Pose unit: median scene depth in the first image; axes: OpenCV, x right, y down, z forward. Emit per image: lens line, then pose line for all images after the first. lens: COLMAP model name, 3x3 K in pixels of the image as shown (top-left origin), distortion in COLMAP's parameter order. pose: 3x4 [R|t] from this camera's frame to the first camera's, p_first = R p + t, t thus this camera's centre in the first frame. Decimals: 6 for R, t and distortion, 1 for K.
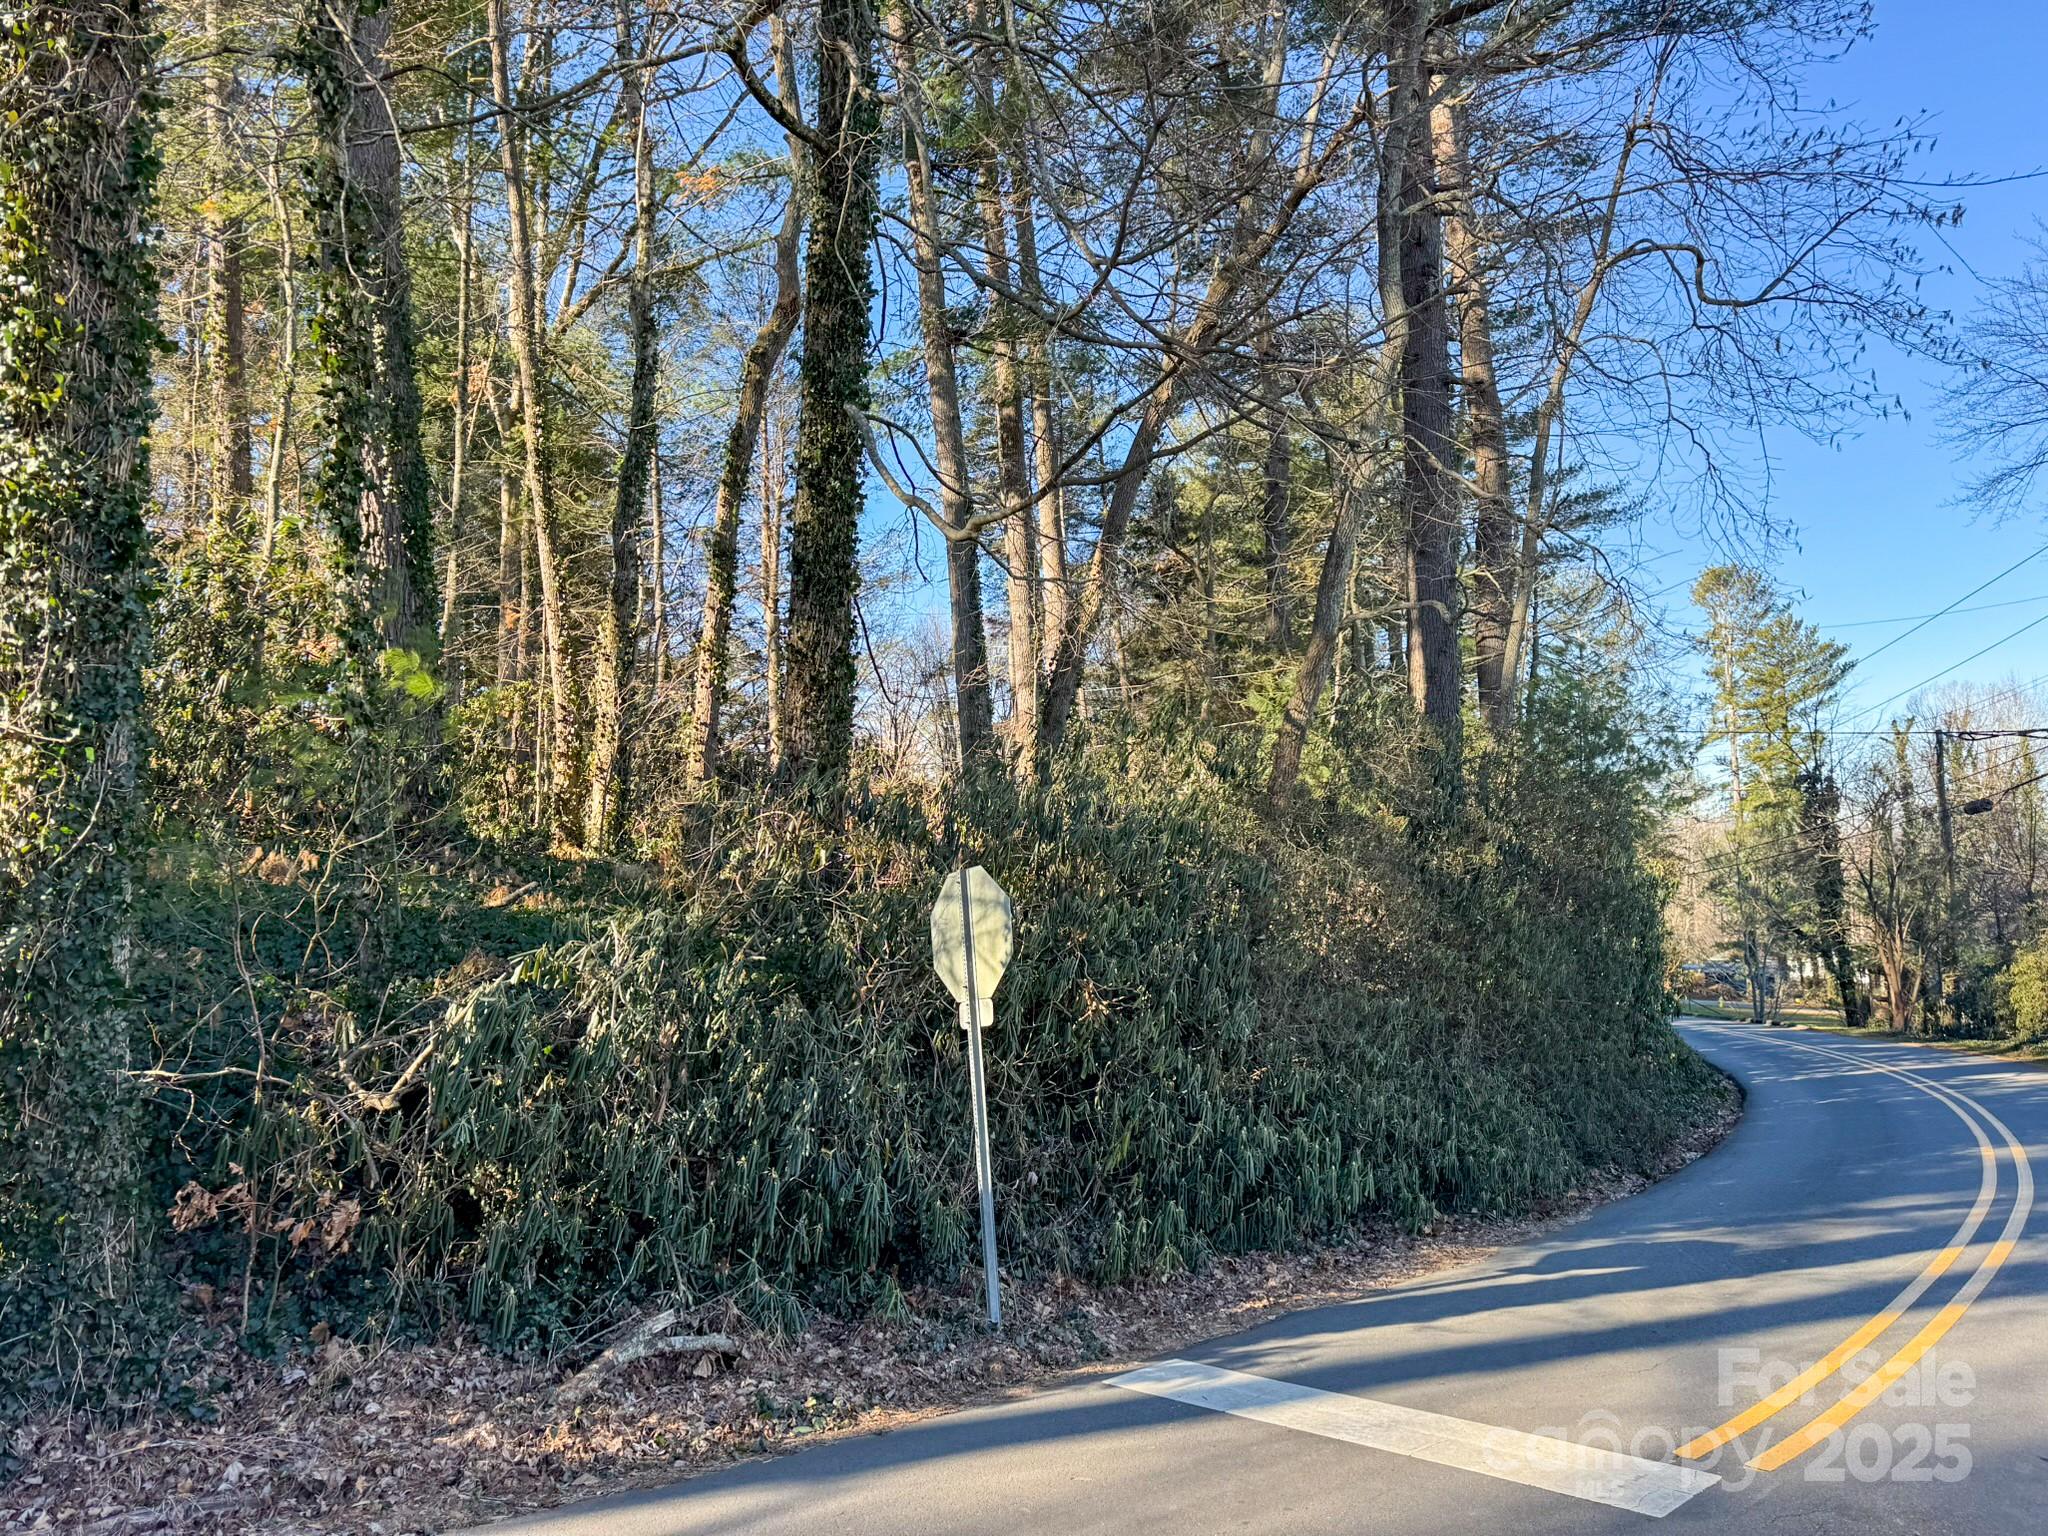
lens RADIAL K [[1453.7, 0, 1024.2], [0, 1453.7, 768.3], [0, 0, 1]] dist [0.011457, -0.002506]
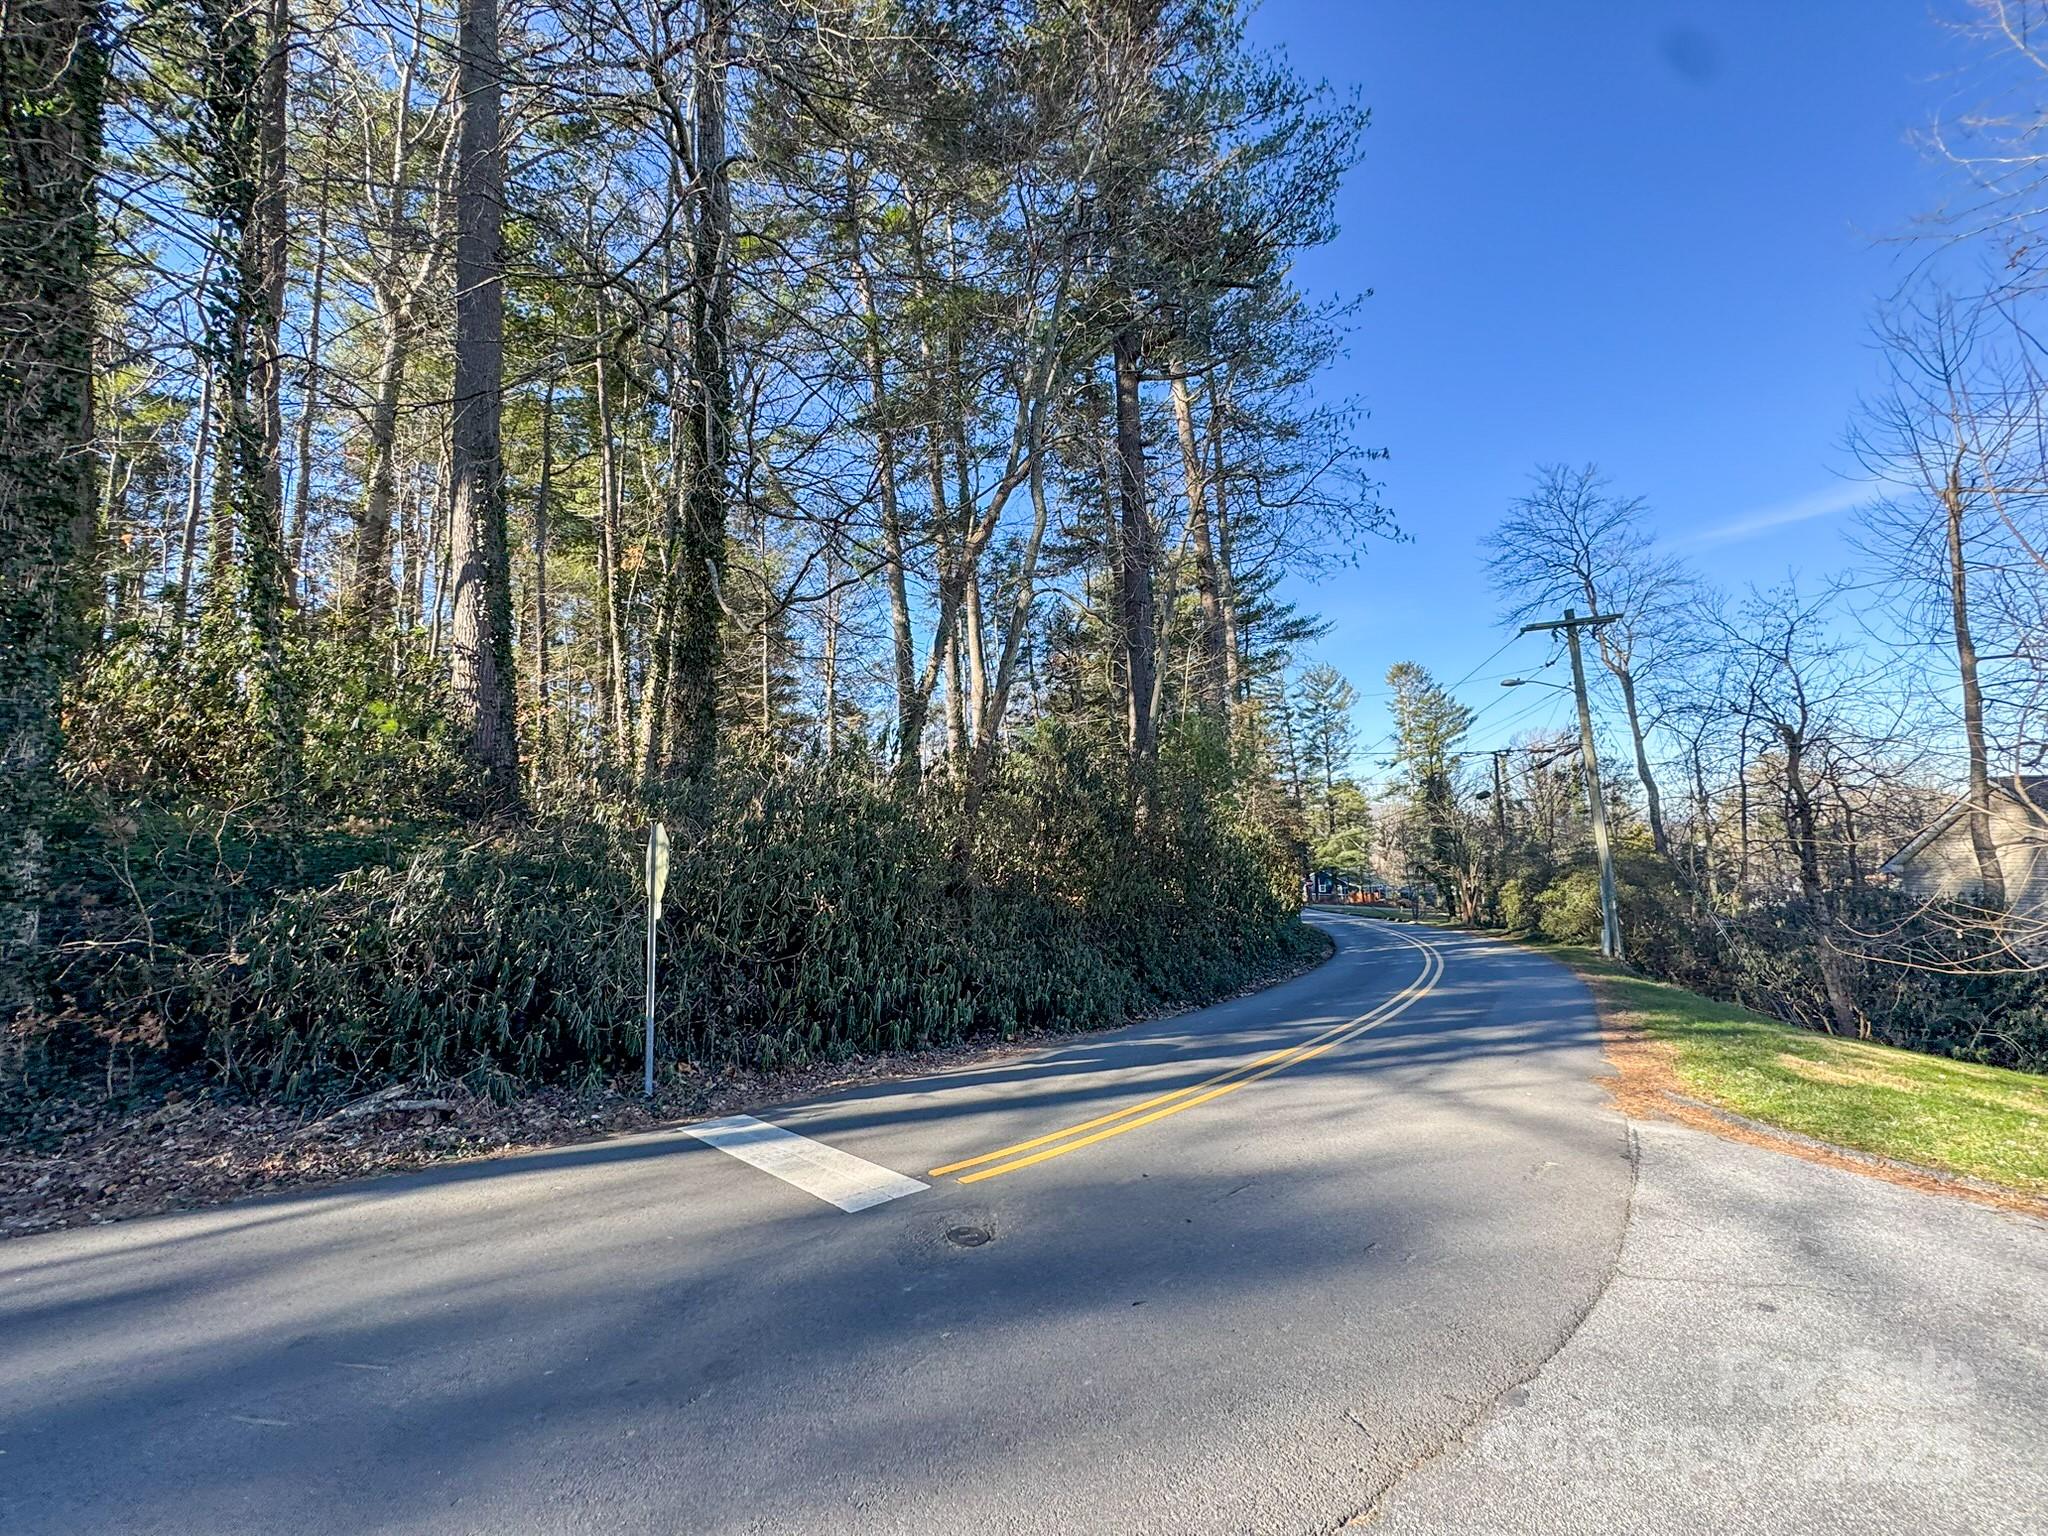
lens RADIAL K [[818.3, 0, 1023.8], [0, 818.3, 763.7], [0, 0, 1]] dist [-0.001065, 0.000028]
pose [[0.999981, -0.001465, -0.006046, 0.273770], [0.001358, 0.999842, -0.017730, 0.011017], [0.006071, 0.017721, 0.999825, 0.031675]]
